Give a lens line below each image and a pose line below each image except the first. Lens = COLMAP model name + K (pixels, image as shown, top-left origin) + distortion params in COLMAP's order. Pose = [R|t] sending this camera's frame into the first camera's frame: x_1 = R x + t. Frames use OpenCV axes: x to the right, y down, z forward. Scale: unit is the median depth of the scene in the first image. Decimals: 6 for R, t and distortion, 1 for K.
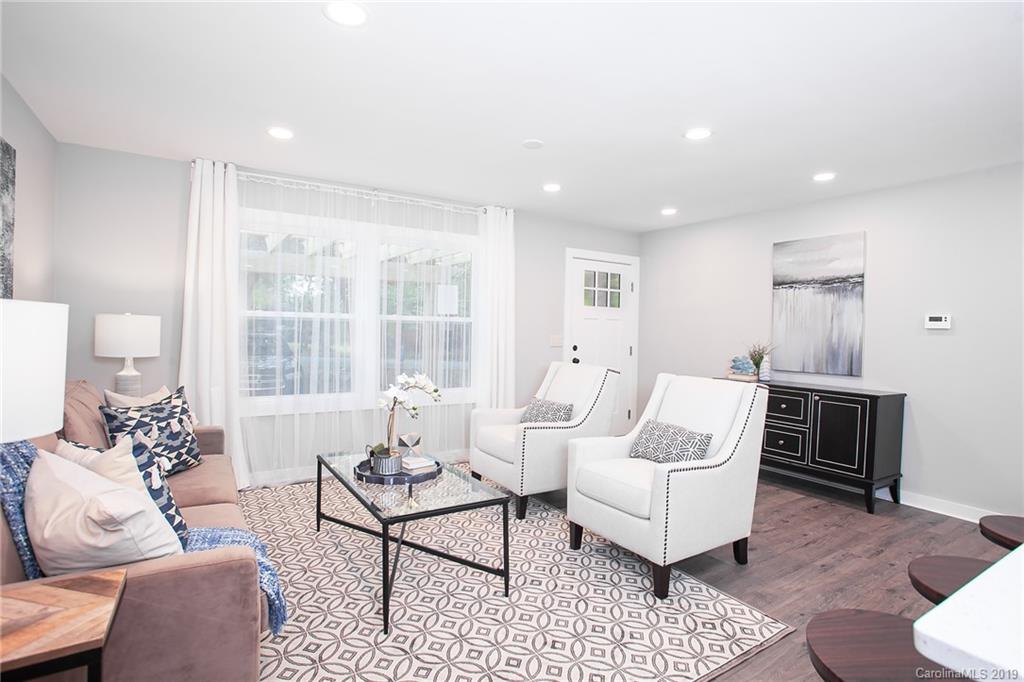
lens RADIAL K [[514.4, 0, 514.1], [0, 514.4, 335.2], [0, 0, 1]] dist [-0.073135, 0.037887]
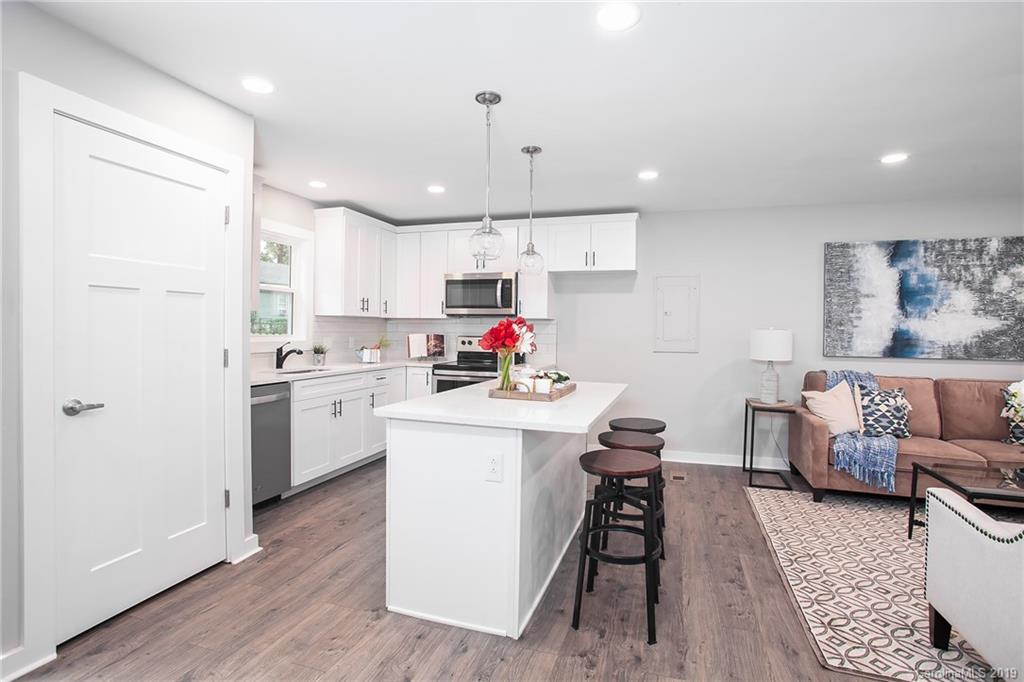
lens RADIAL K [[500.4, 0, 513.3], [0, 500.4, 336.0], [0, 0, 1]] dist [-0.071435, 0.034504]
pose [[-0.772095, -0.024043, -0.635052, 0.855938], [-0.039328, 0.999176, 0.009986, 0.008737], [0.634289, 0.032685, -0.772405, 0.716434]]
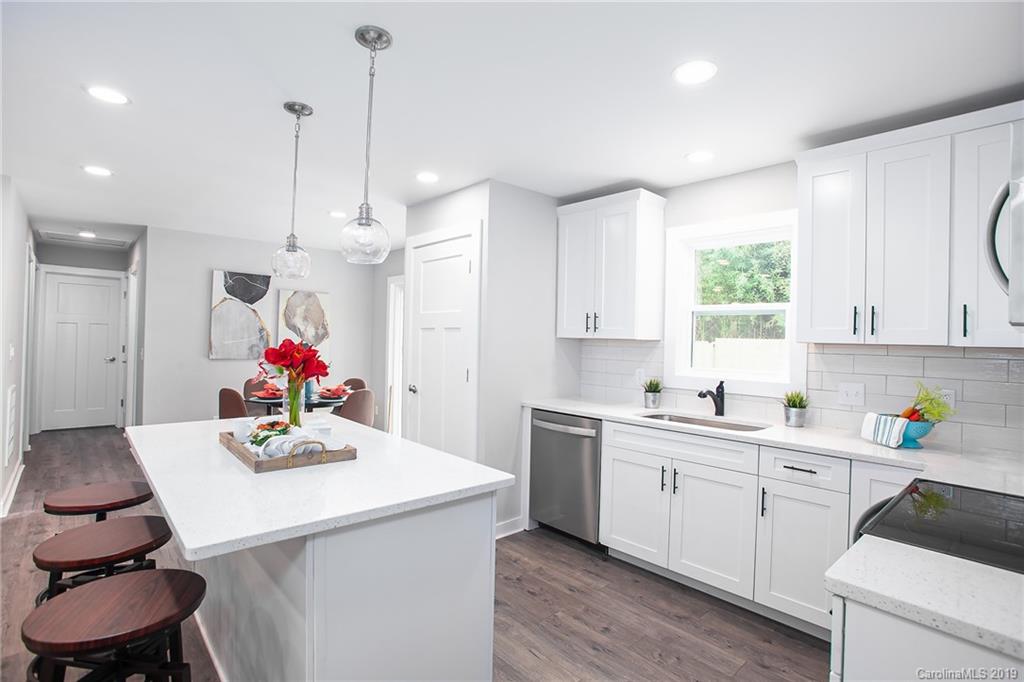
lens RADIAL K [[500.4, 0, 513.3], [0, 500.4, 336.0], [0, 0, 1]] dist [-0.071435, 0.034504]
pose [[-0.174701, -0.021341, 0.984390, -0.157227], [-0.015952, 0.999695, 0.018842, -0.027789], [-0.984492, -0.012411, -0.174988, 0.036749]]
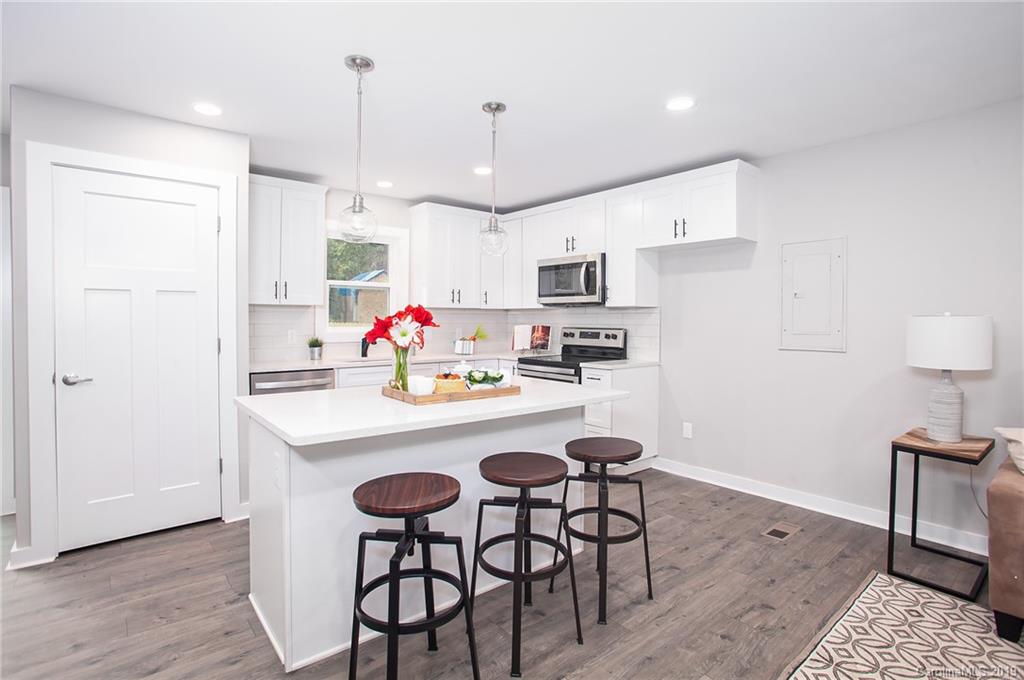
lens RADIAL K [[506.0, 0, 513.2], [0, 506.0, 323.4], [0, 0, 1]] dist [-0.071579, 0.035246]
pose [[-0.991441, -0.025651, -0.128010, 0.370929], [-0.028475, 0.999389, 0.020282, -0.003826], [0.127412, 0.023753, -0.991565, 0.798441]]
